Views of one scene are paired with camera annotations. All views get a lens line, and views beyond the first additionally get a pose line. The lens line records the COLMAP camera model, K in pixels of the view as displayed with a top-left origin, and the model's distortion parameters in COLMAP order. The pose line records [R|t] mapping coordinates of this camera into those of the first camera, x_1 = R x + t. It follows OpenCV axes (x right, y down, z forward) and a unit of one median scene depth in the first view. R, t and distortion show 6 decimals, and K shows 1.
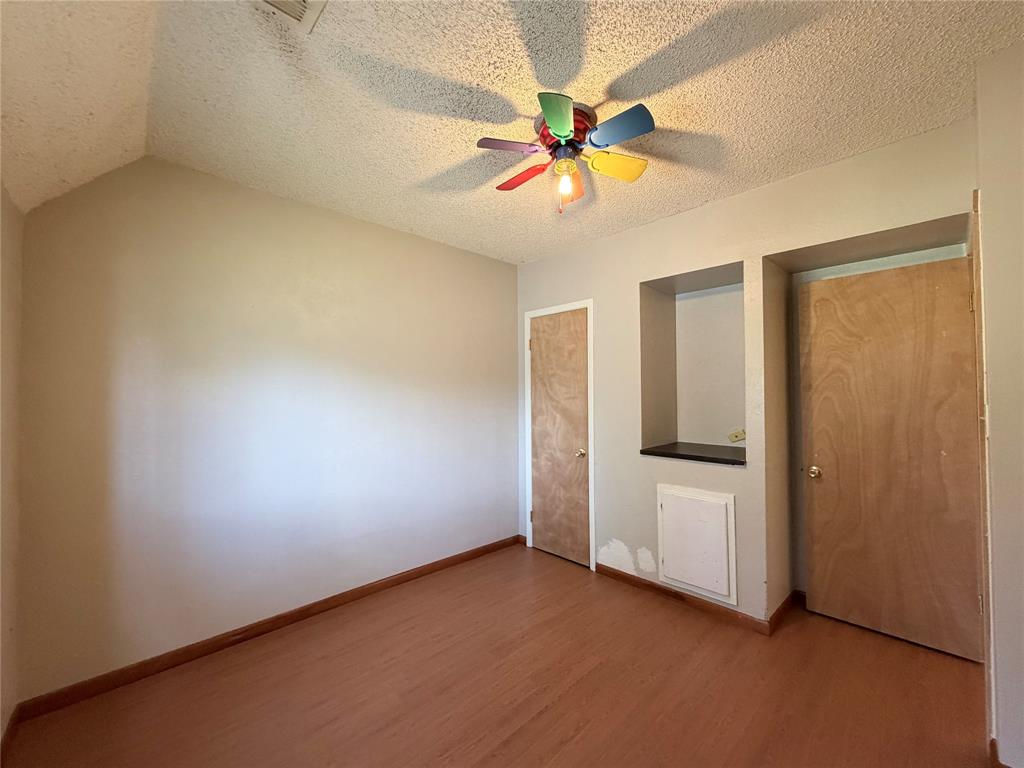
lens RADIAL K [[409.8, 0, 514.6], [0, 409.8, 384.8], [0, 0, 1]] dist [0.002991, 0.000066]
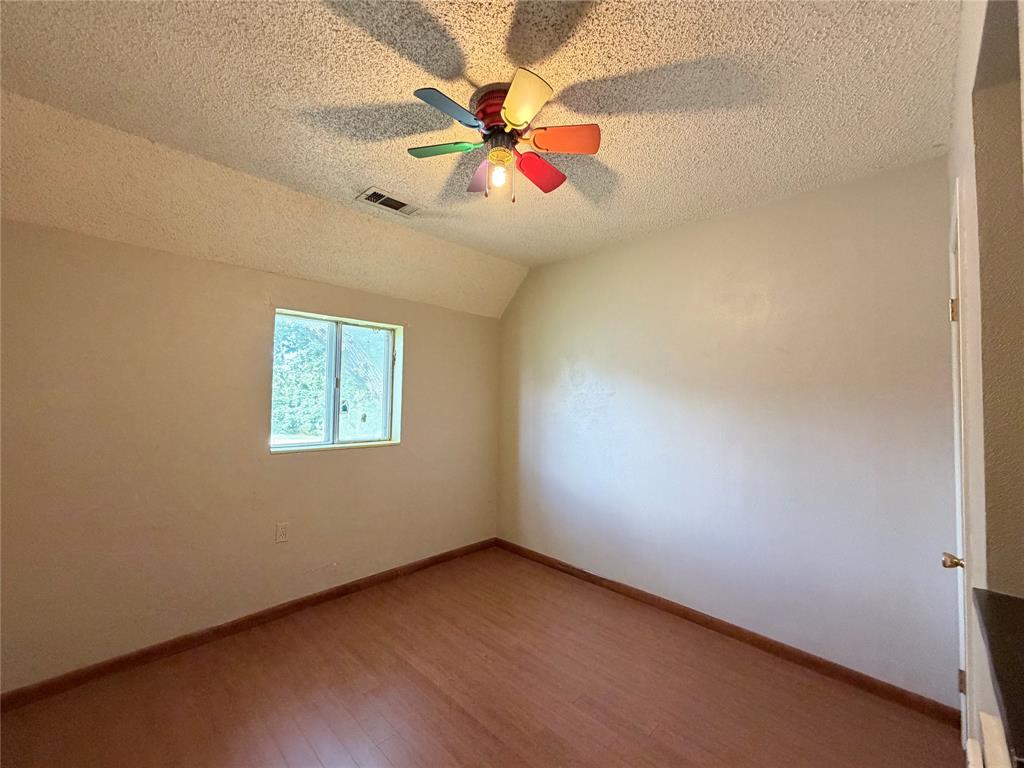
lens RADIAL K [[409.8, 0, 514.9], [0, 409.8, 384.2], [0, 0, 1]] dist [0.002991, 0.000066]
pose [[0.036821, -0.032727, -0.998786, 0.878254], [-0.004624, 0.999447, -0.032919, 0.012213], [0.999311, 0.005831, 0.036649, 0.850569]]
